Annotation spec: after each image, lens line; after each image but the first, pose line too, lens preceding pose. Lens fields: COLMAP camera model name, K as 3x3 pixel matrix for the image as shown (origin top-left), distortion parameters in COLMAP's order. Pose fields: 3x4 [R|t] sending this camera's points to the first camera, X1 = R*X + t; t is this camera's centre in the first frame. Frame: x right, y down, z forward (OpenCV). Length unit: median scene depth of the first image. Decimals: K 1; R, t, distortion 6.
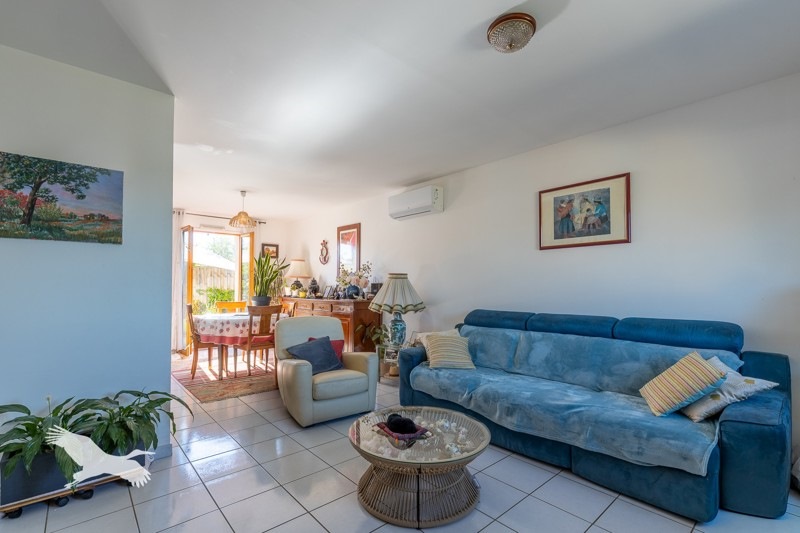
lens RADIAL K [[367.1, 0, 400.3], [0, 367.1, 284.8], [0, 0, 1]] dist [-0.001064, -0.000312]
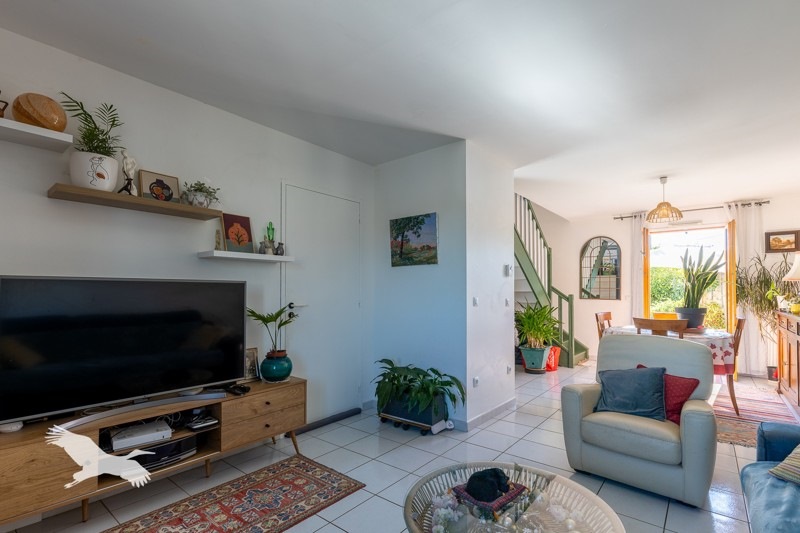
lens RADIAL K [[378.3, 0, 400.6], [0, 378.3, 287.7], [0, 0, 1]] dist [0.000004, -0.000110]
pose [[0.166685, -0.017146, -0.985861, 0.670476], [0.002702, 0.999853, -0.016932, 0.005312], [0.986006, 0.000158, 0.166707, 0.646785]]
